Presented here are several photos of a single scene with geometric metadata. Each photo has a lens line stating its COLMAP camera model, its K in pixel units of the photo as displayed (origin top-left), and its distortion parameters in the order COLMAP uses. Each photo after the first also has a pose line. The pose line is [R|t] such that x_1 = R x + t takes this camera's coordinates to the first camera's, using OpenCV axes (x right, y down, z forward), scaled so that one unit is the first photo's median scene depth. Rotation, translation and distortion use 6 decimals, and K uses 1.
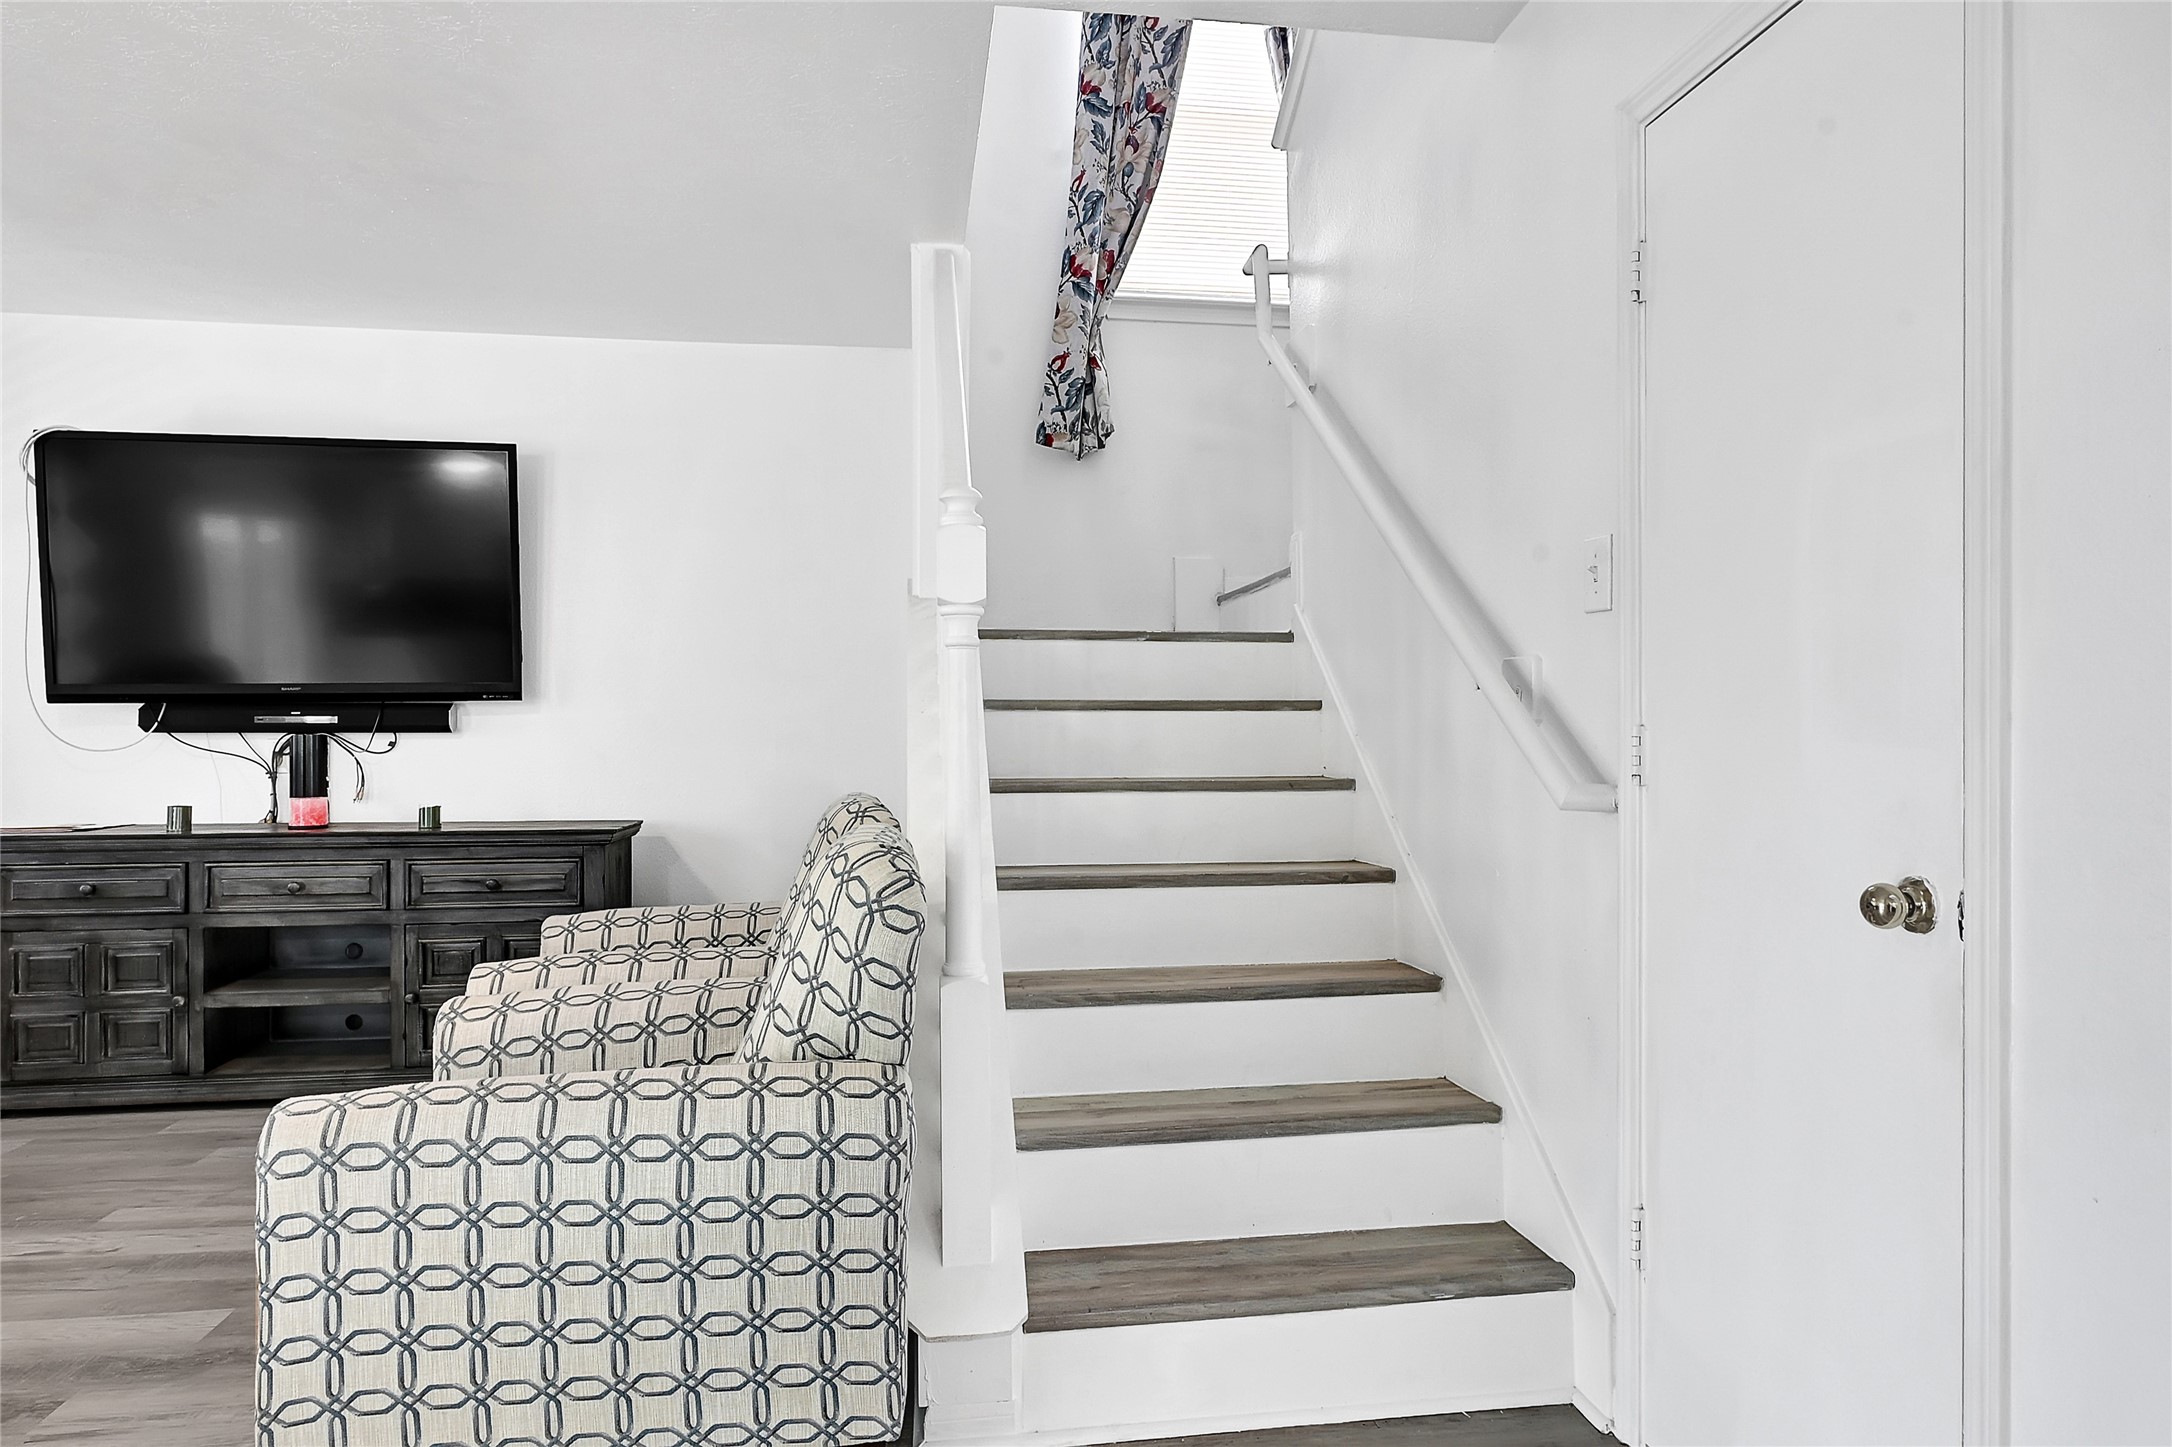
lens RADIAL K [[1357.2, 0, 1089.8], [0, 1357.2, 721.6], [0, 0, 1]] dist [-0.004832, 0.002095]
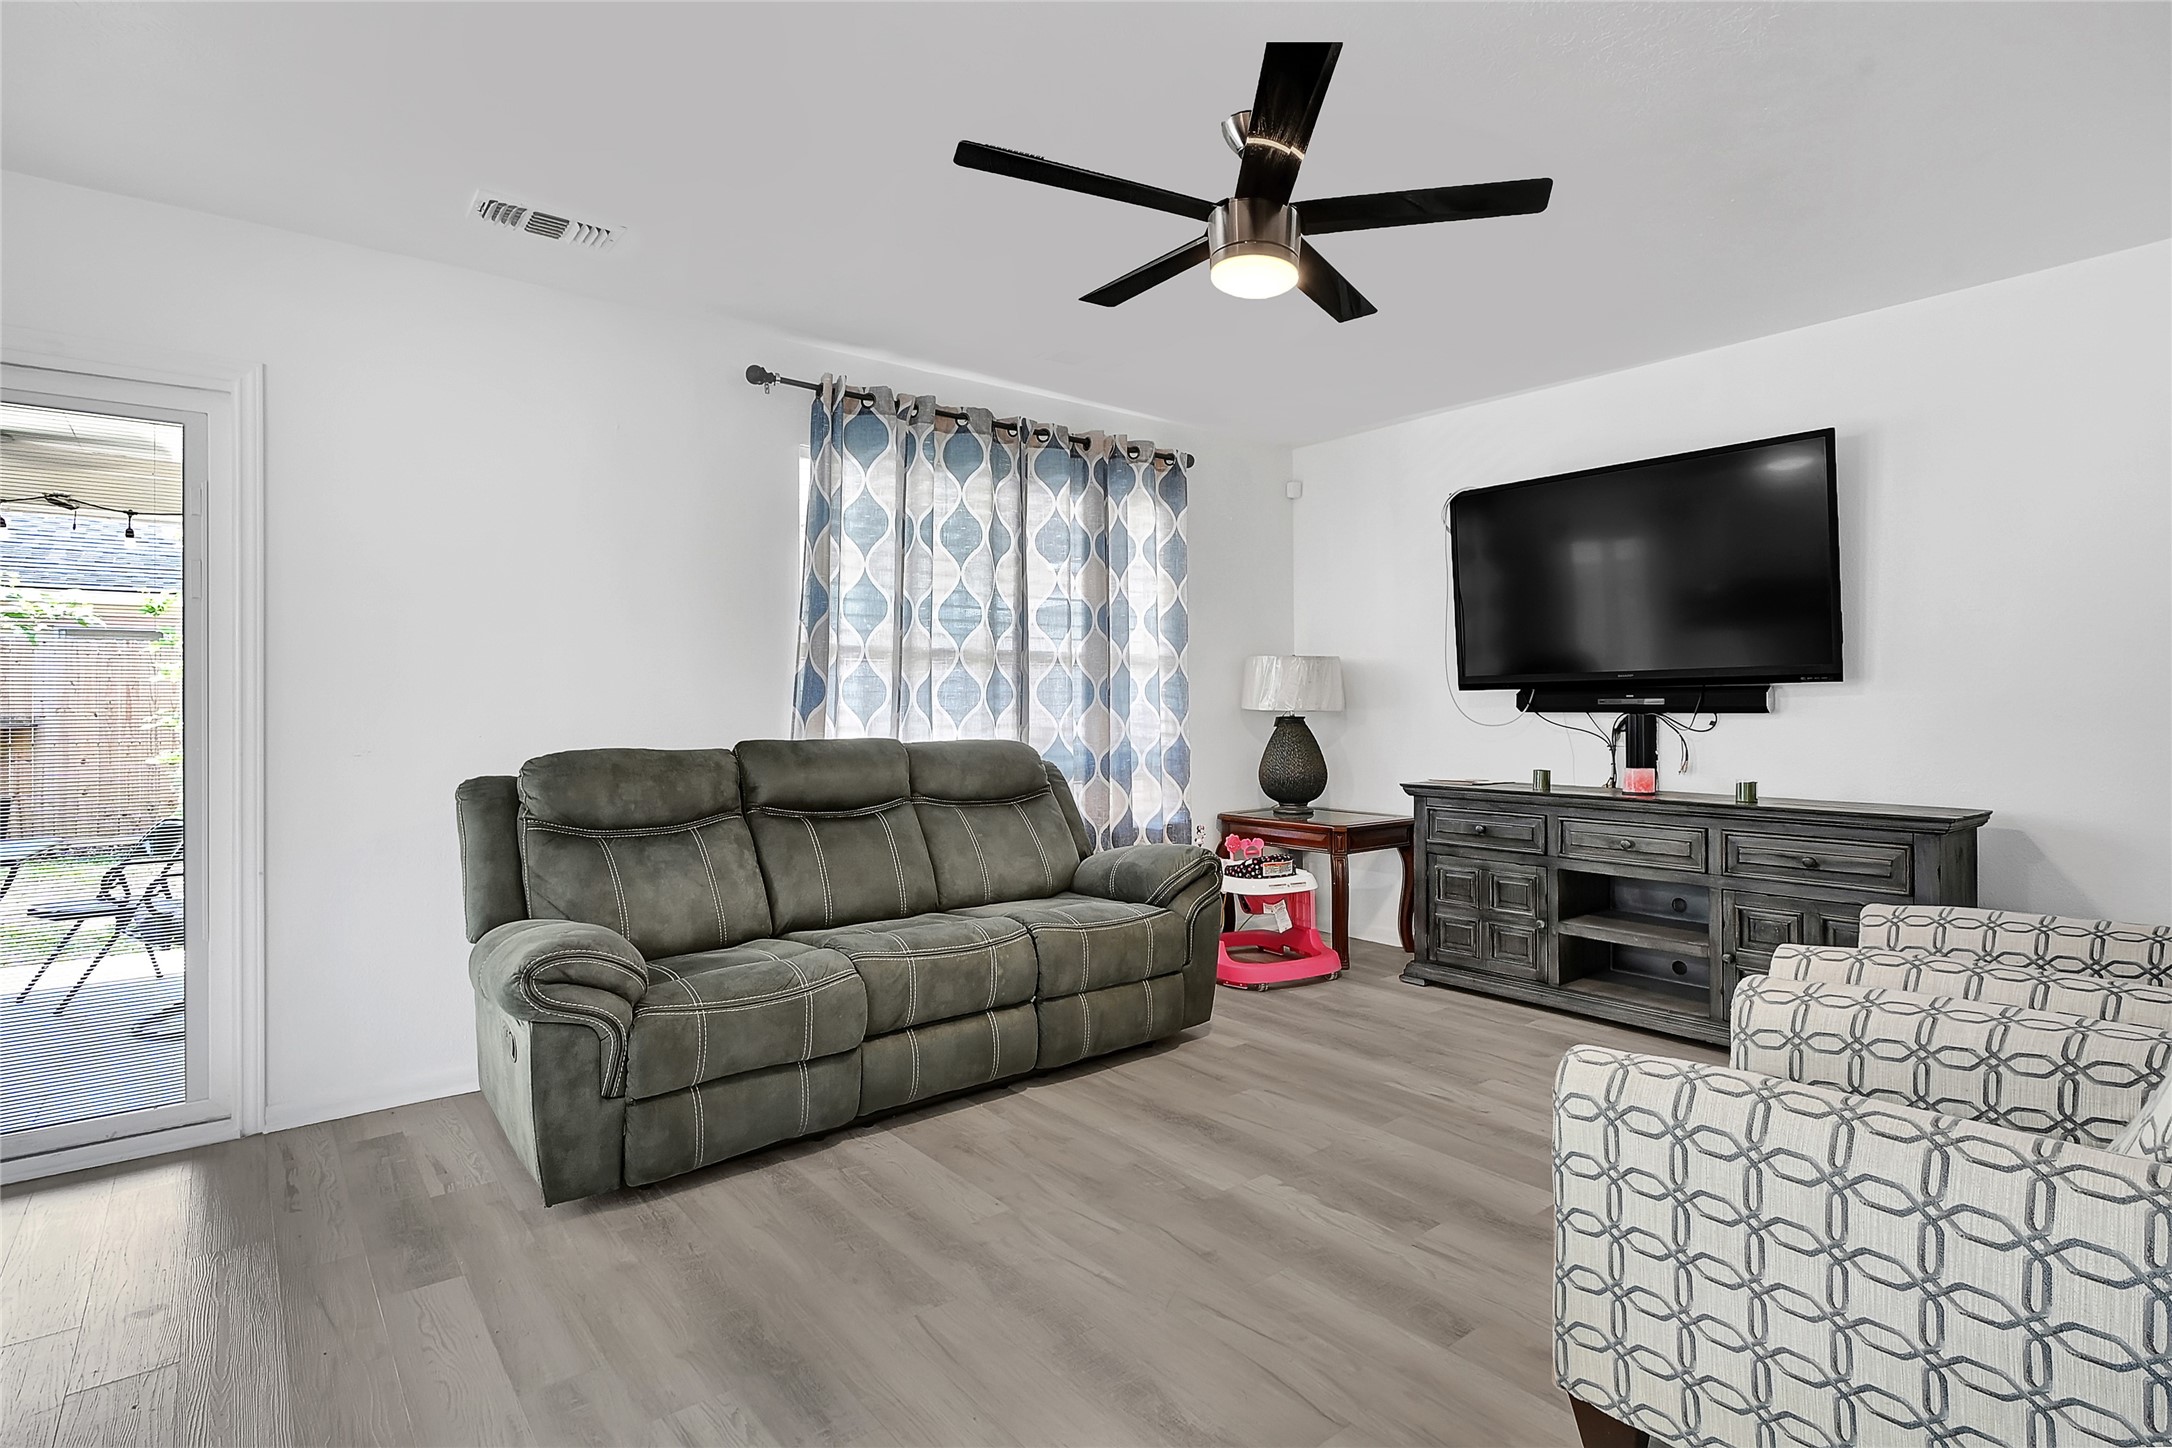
lens RADIAL K [[1086.3, 0, 1083.3], [0, 1086.3, 700.3], [0, 0, 1]] dist [-0.004431, 0.001834]
pose [[0.518012, -0.005910, -0.855353, -0.025270], [0.002661, 0.999982, -0.005298, 0.001263], [0.855369, 0.000468, 0.518019, 0.110019]]
